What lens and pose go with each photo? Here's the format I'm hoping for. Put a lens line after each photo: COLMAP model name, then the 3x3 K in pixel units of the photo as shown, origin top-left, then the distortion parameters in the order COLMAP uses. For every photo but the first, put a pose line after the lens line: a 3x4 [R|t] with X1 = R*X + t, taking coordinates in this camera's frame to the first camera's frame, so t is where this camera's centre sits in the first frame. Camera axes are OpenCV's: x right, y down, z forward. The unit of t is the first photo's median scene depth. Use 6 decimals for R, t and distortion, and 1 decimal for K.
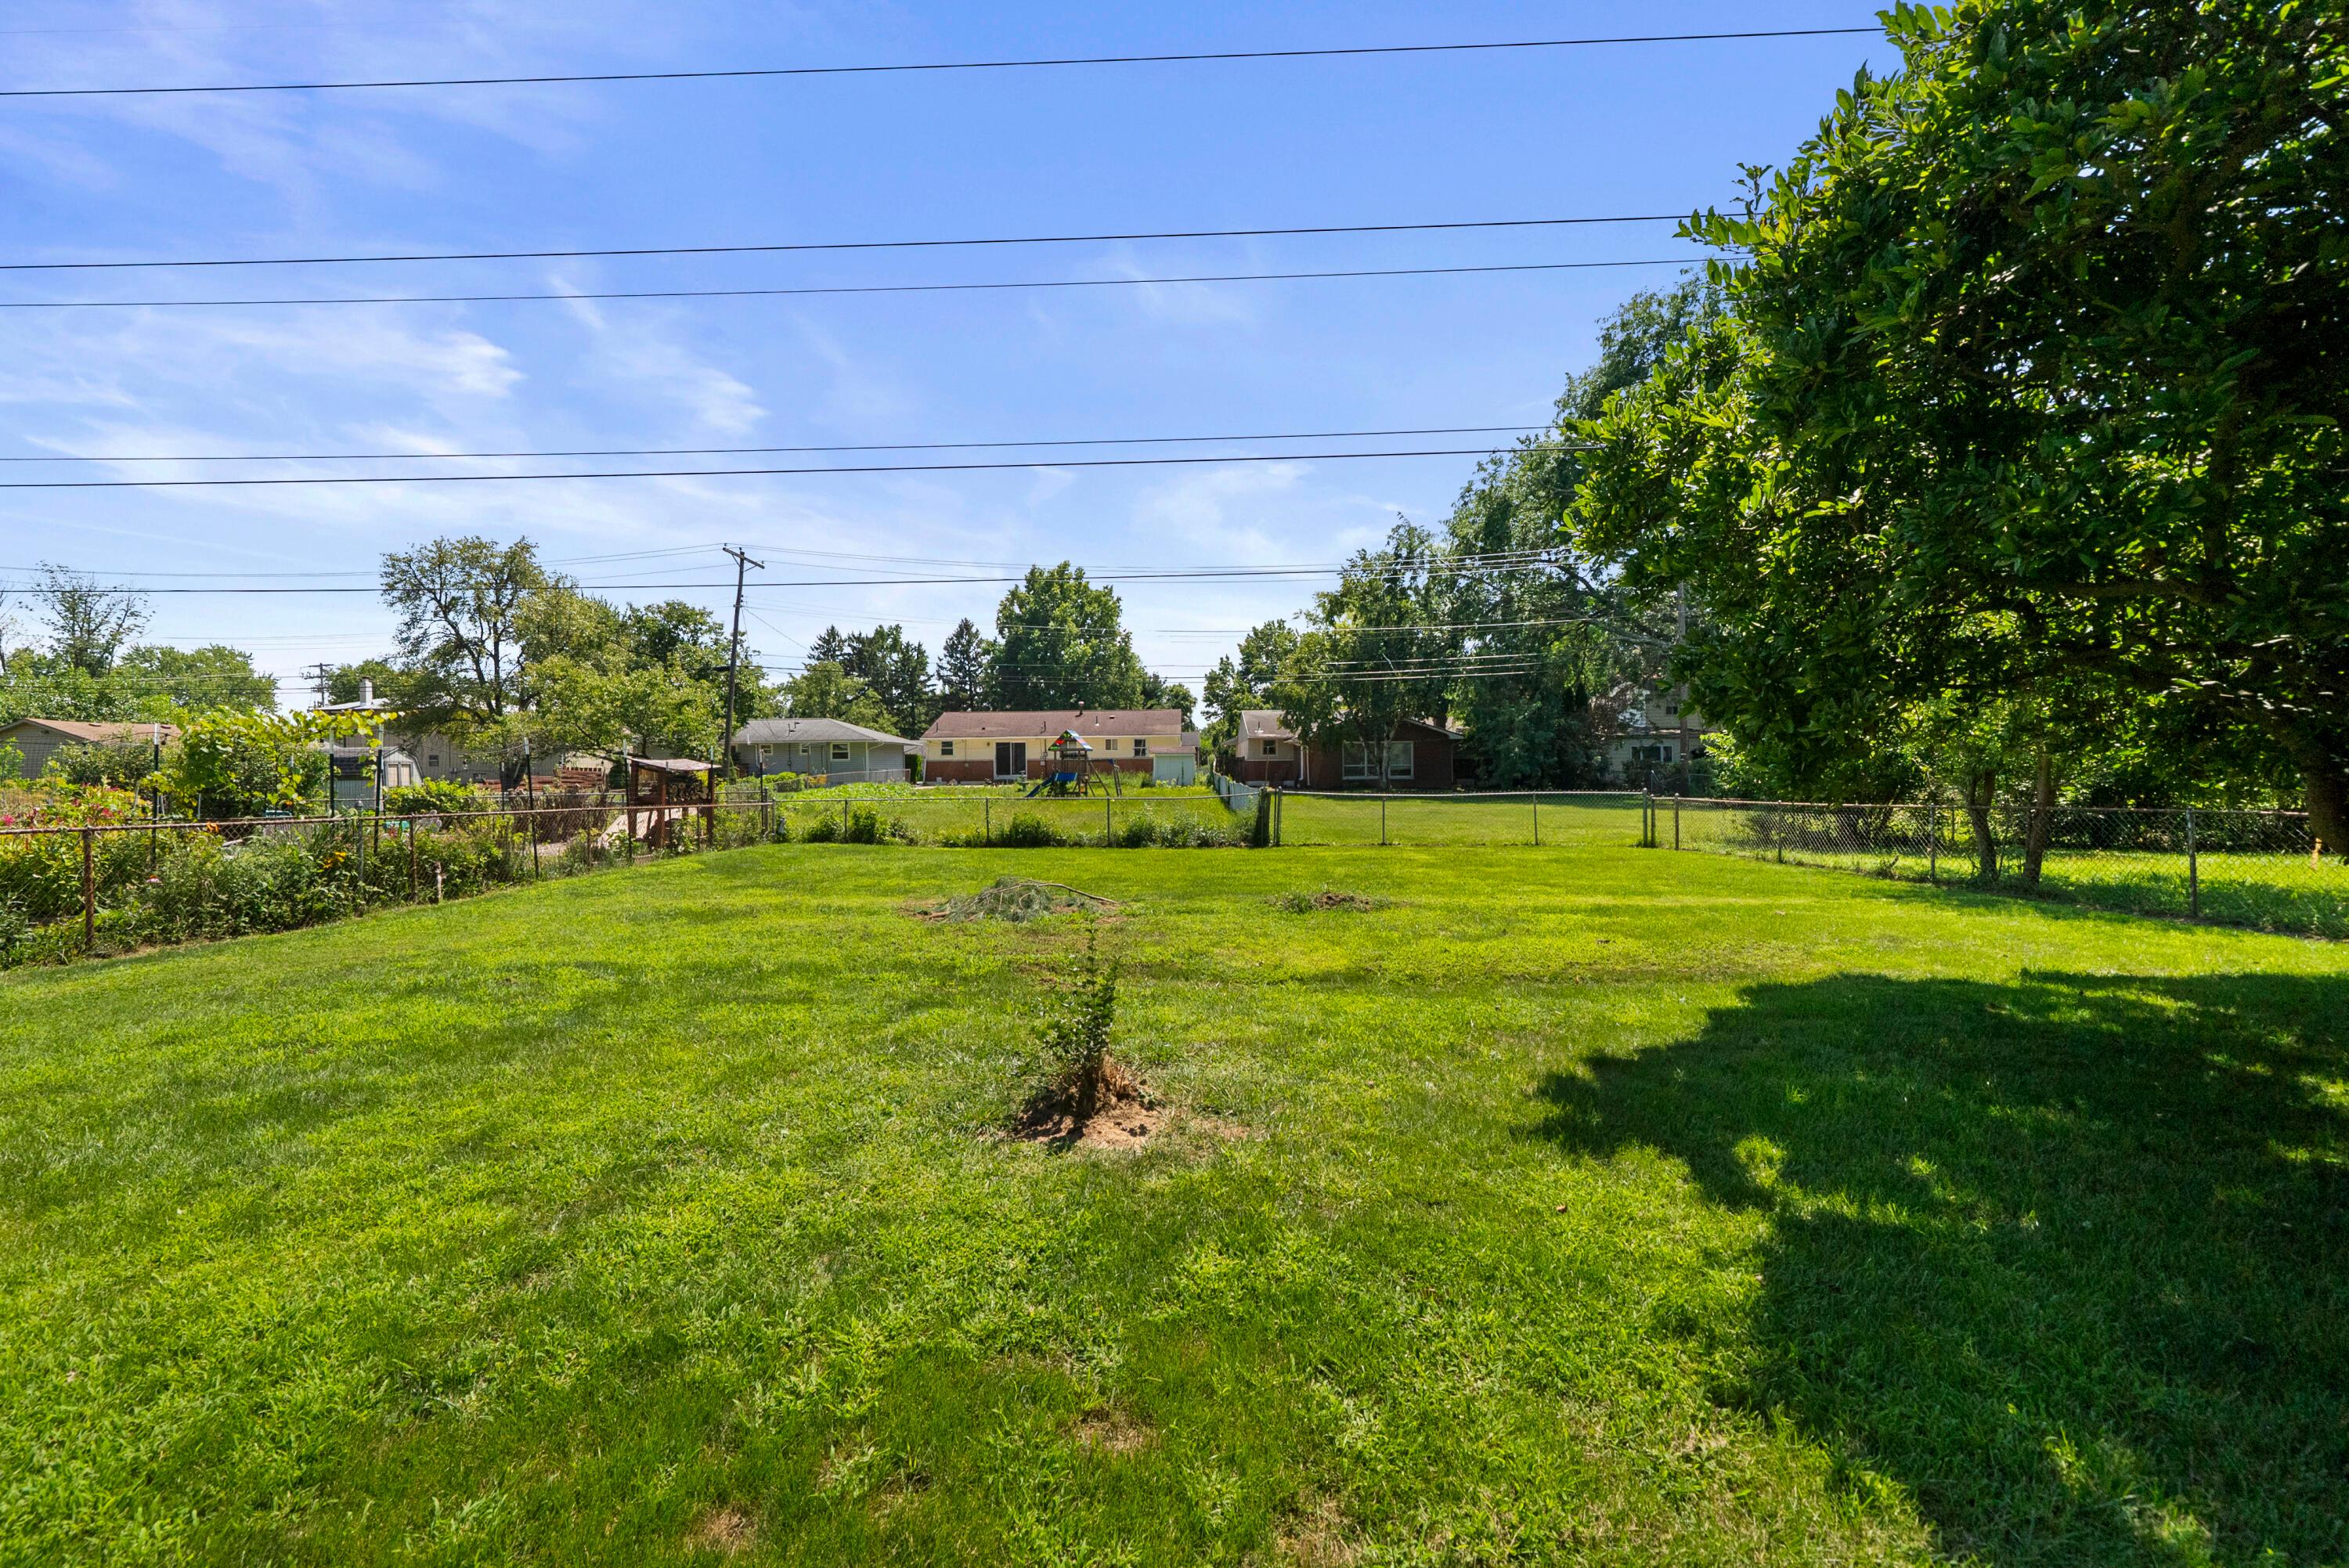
lens RADIAL K [[926.8, 0, 1149.2], [0, 926.8, 774.7], [0, 0, 1]] dist [0.009594, 0.000379]
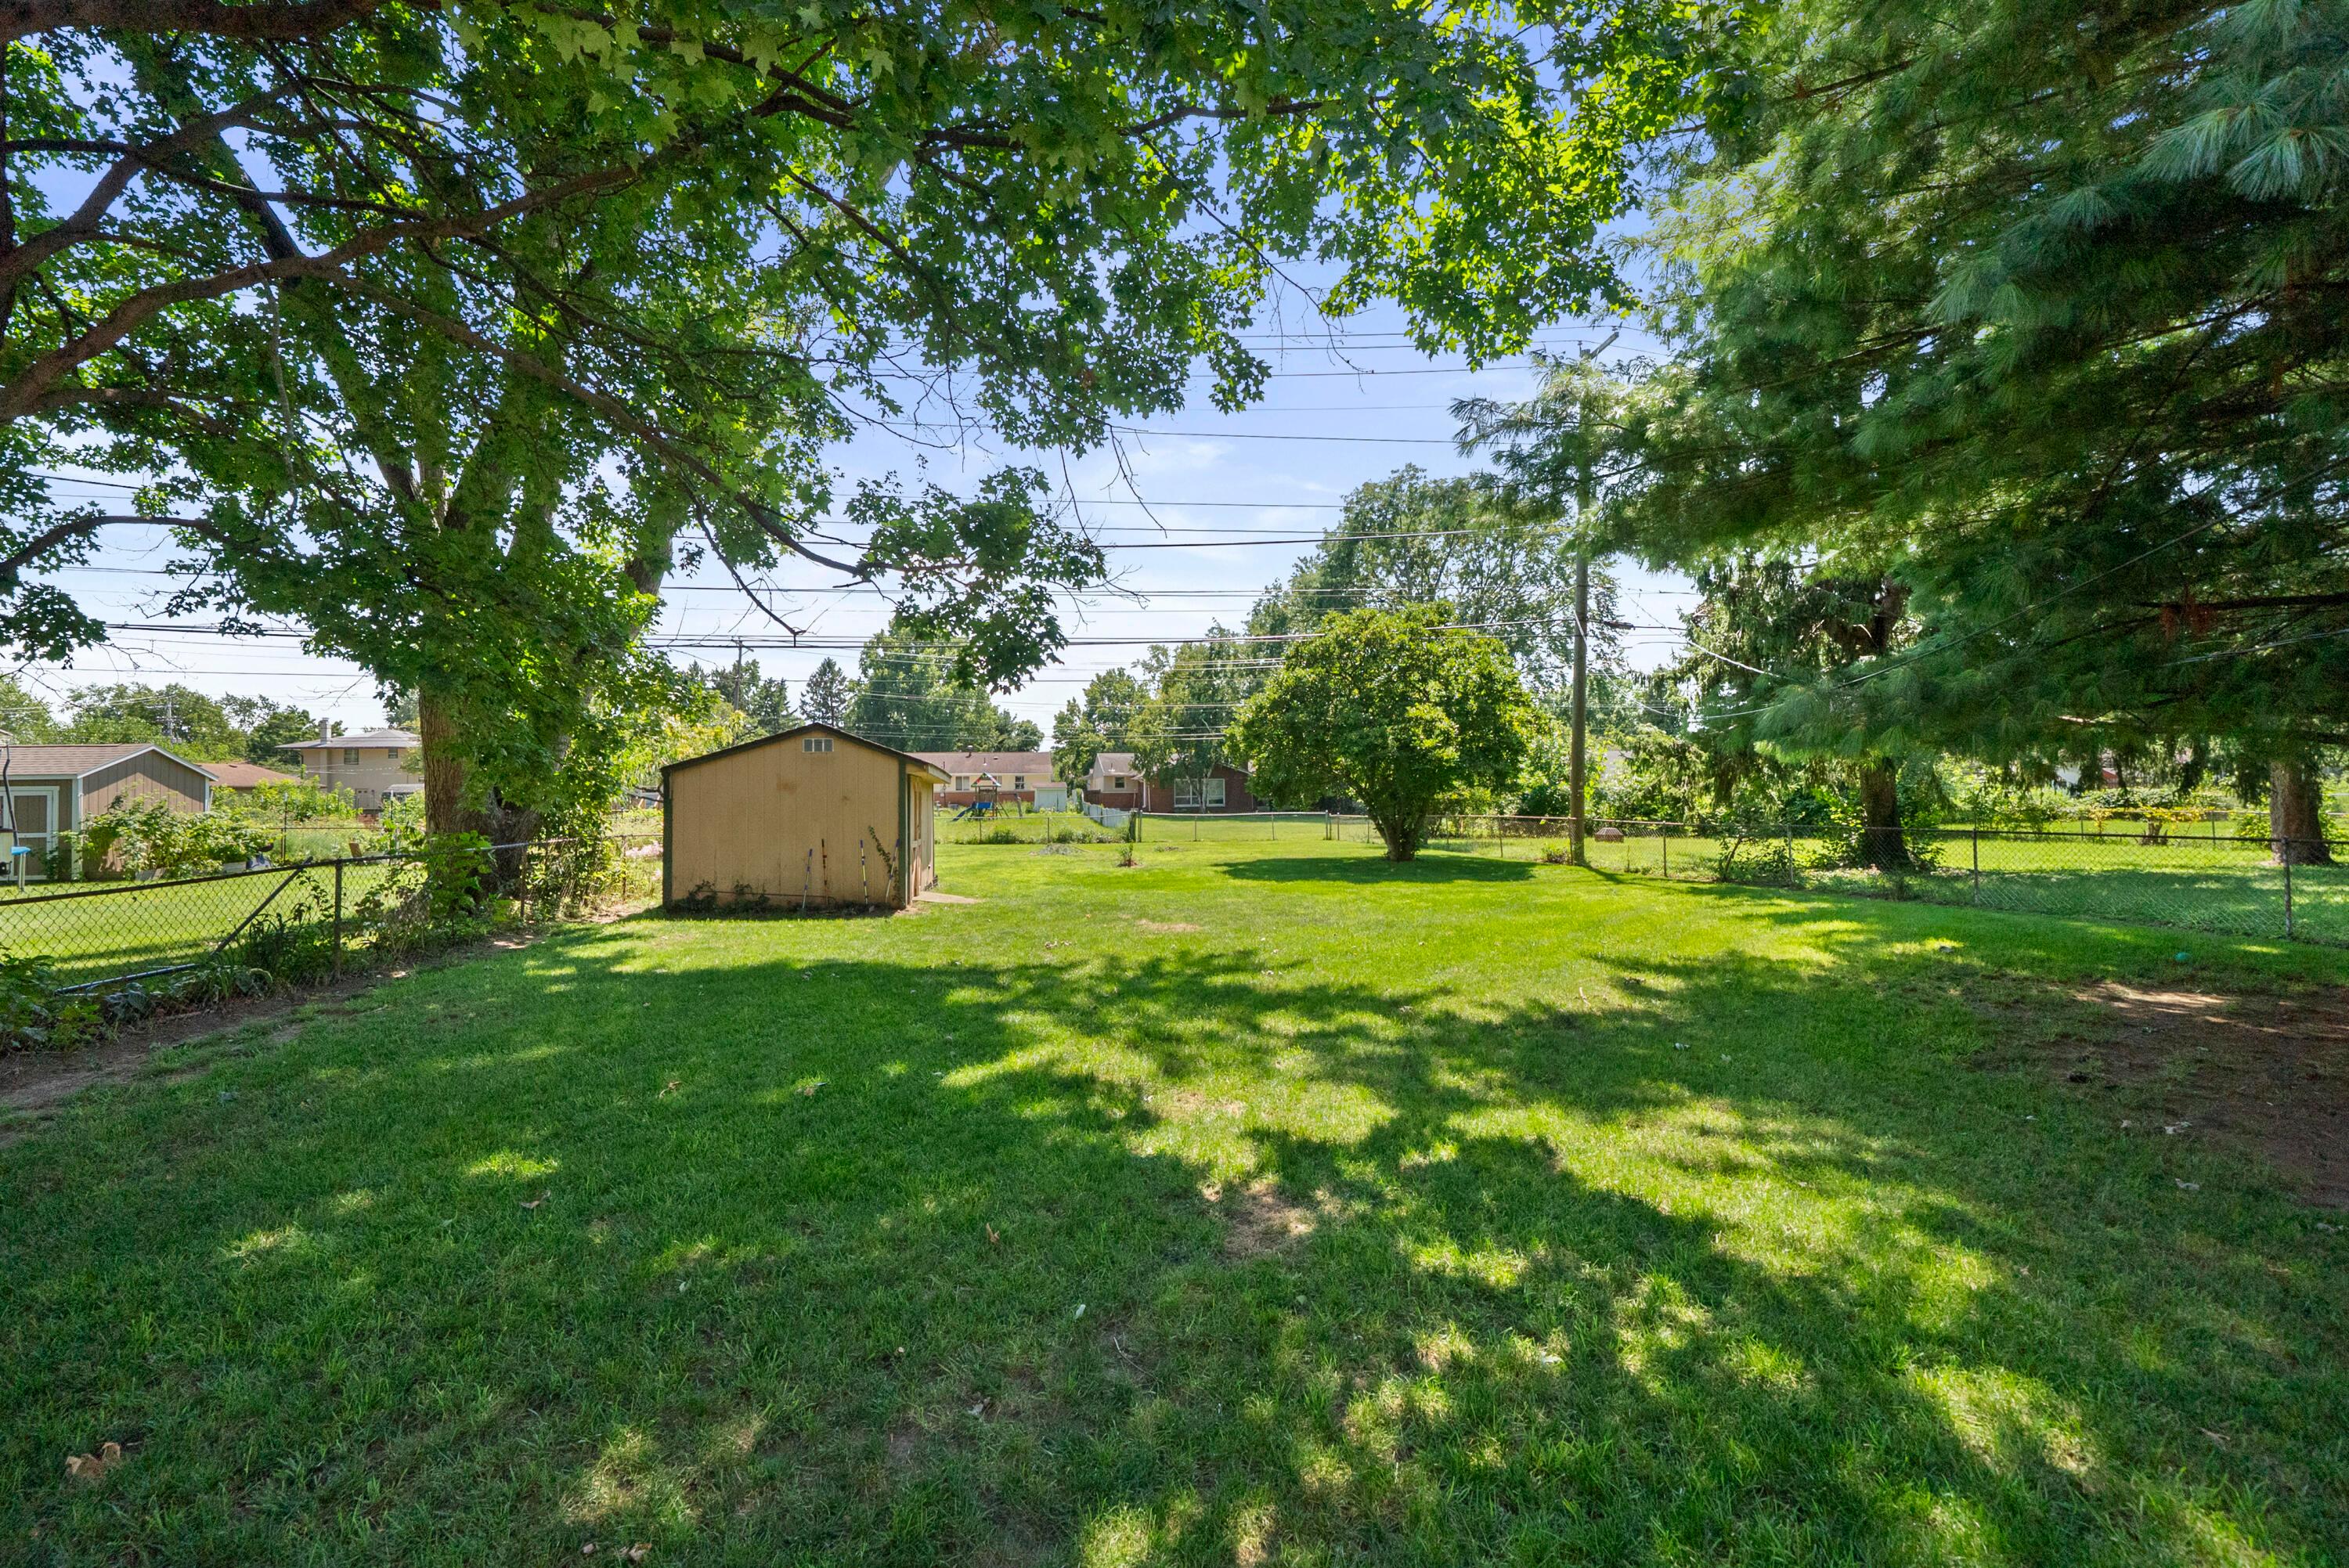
lens RADIAL K [[959.3, 0, 1177.9], [0, 959.3, 792.3], [0, 0, 1]] dist [0.000529, -0.001165]
pose [[0.977270, -0.003880, 0.211963, -0.087536], [0.005321, 0.999966, -0.006229, -0.007944], [-0.211931, 0.007215, 0.977258, -0.386980]]
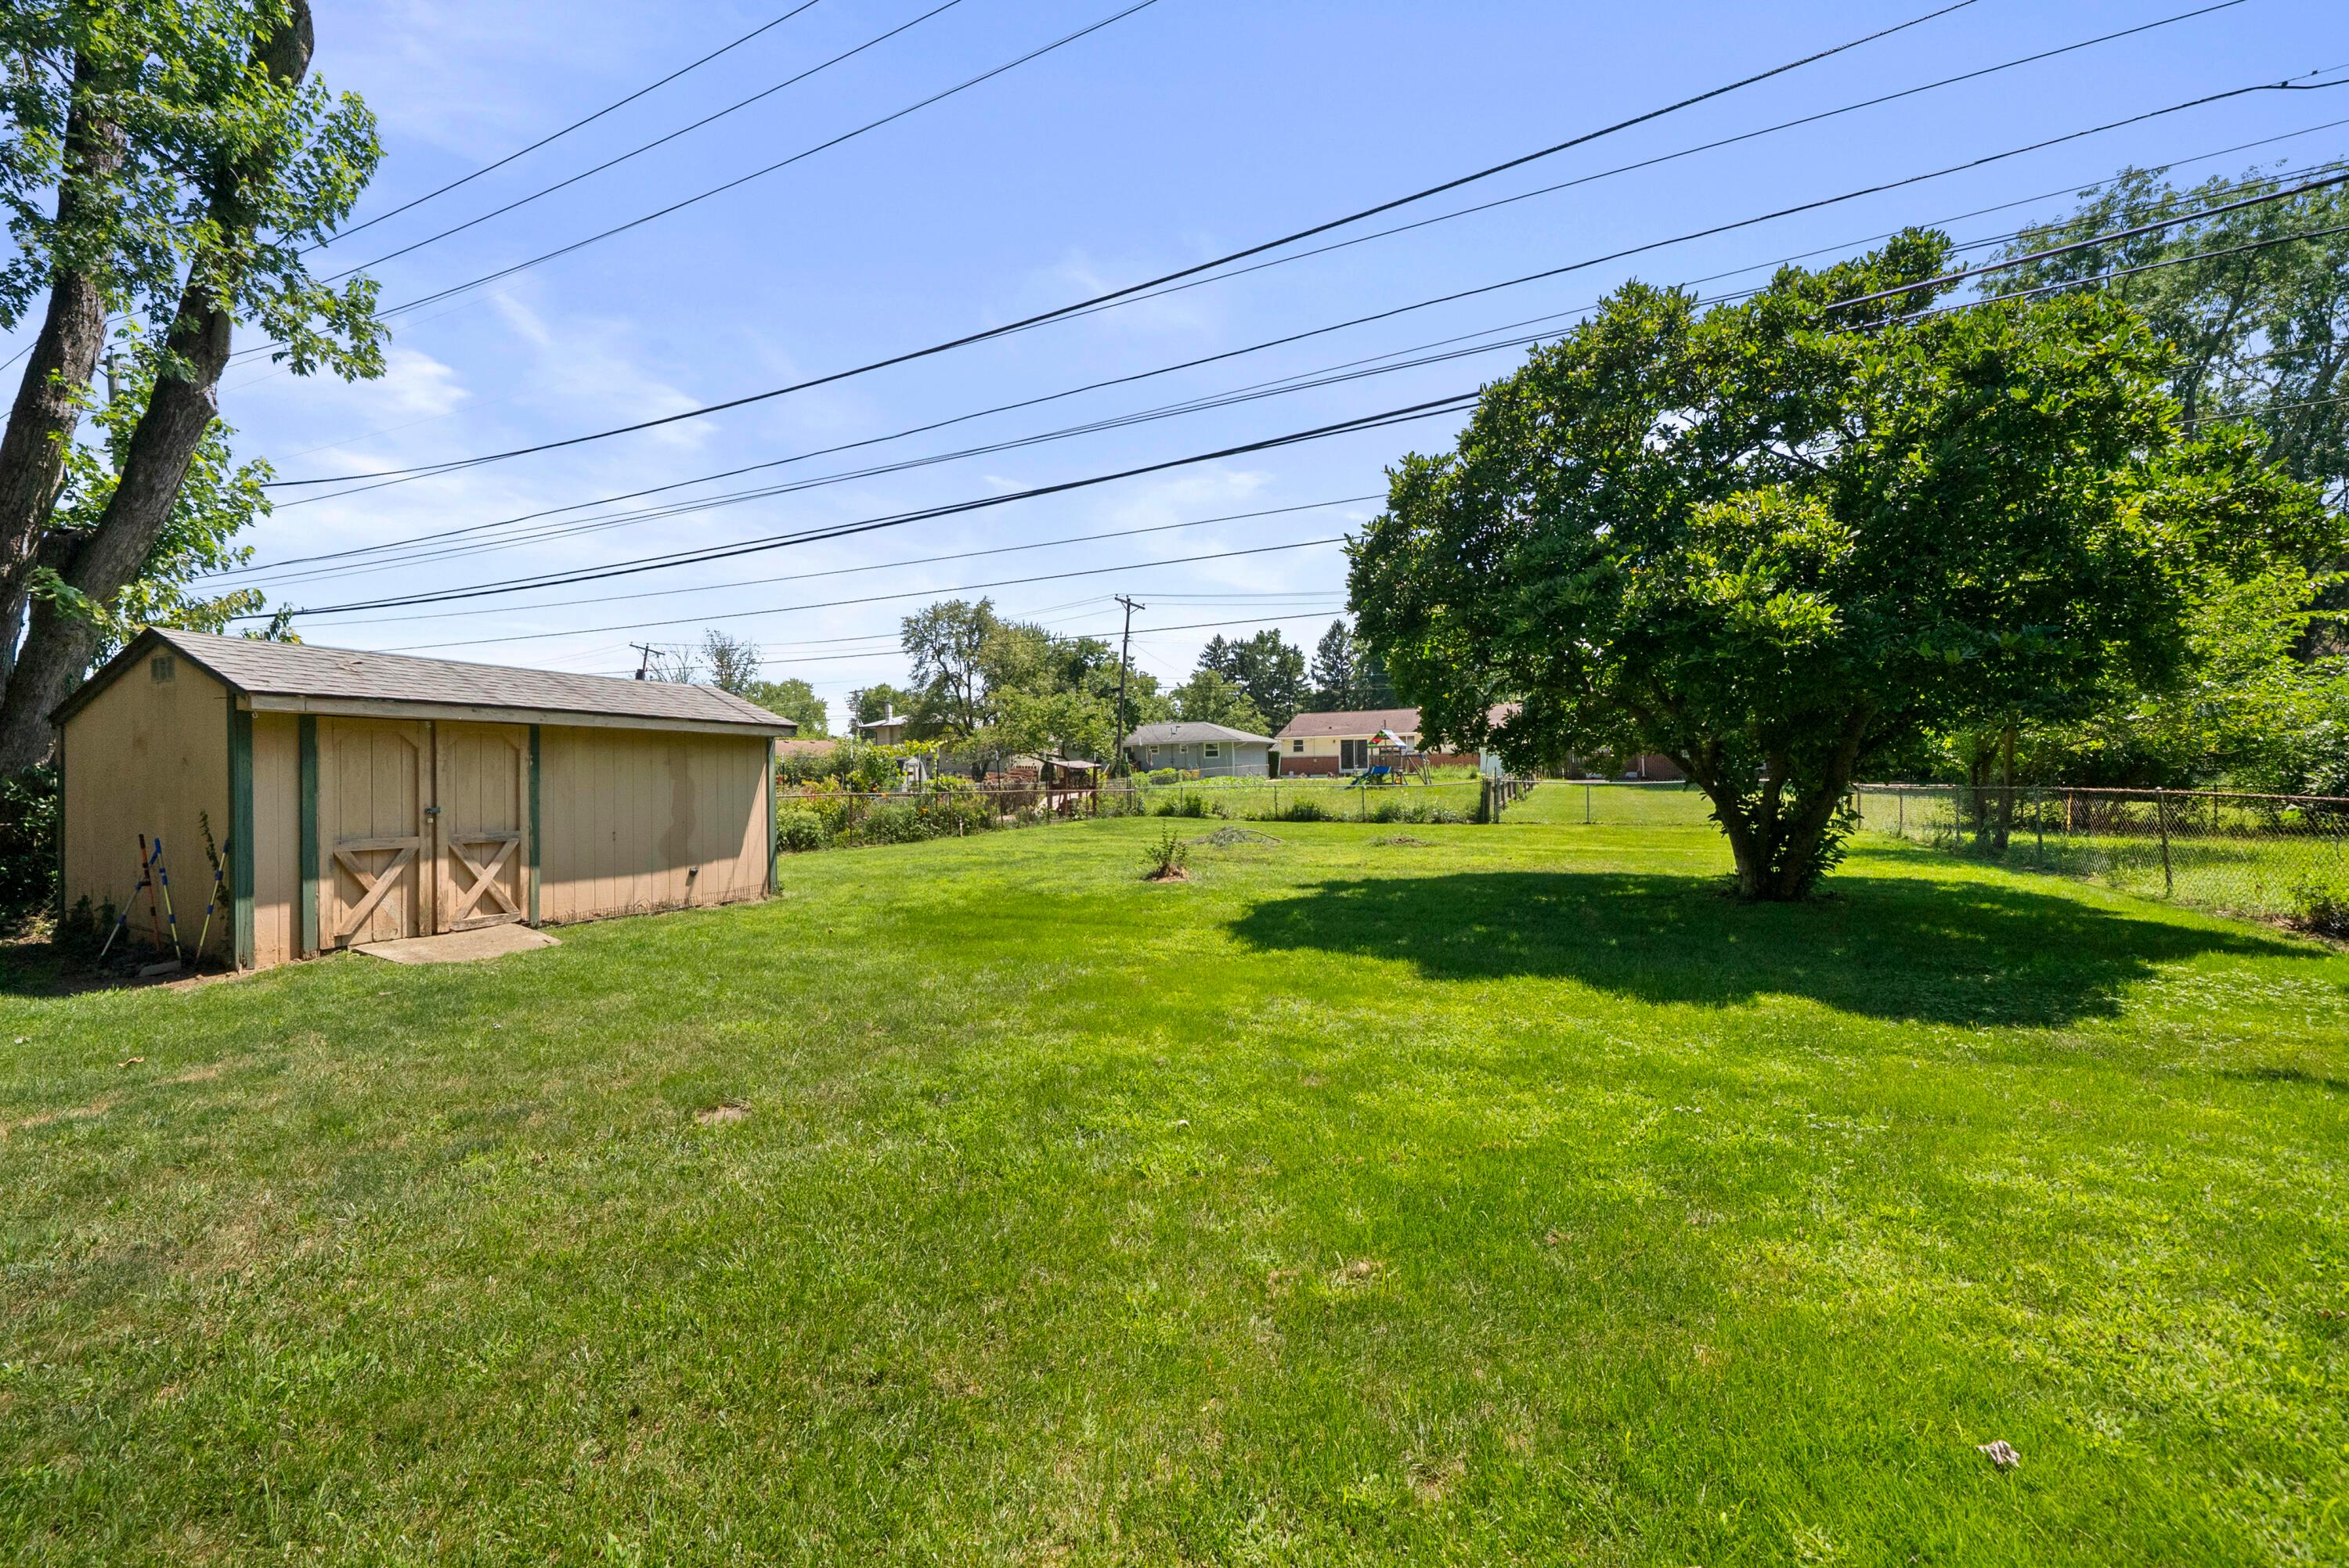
lens RADIAL K [[959.3, 0, 1159.1], [0, 959.3, 774.1], [0, 0, 1]] dist [0.000529, -0.001165]
pose [[0.917856, -0.007420, -0.396843, 0.102167], [0.009592, 0.999948, 0.003489, 0.000423], [0.396797, -0.007009, 0.917880, -0.166420]]
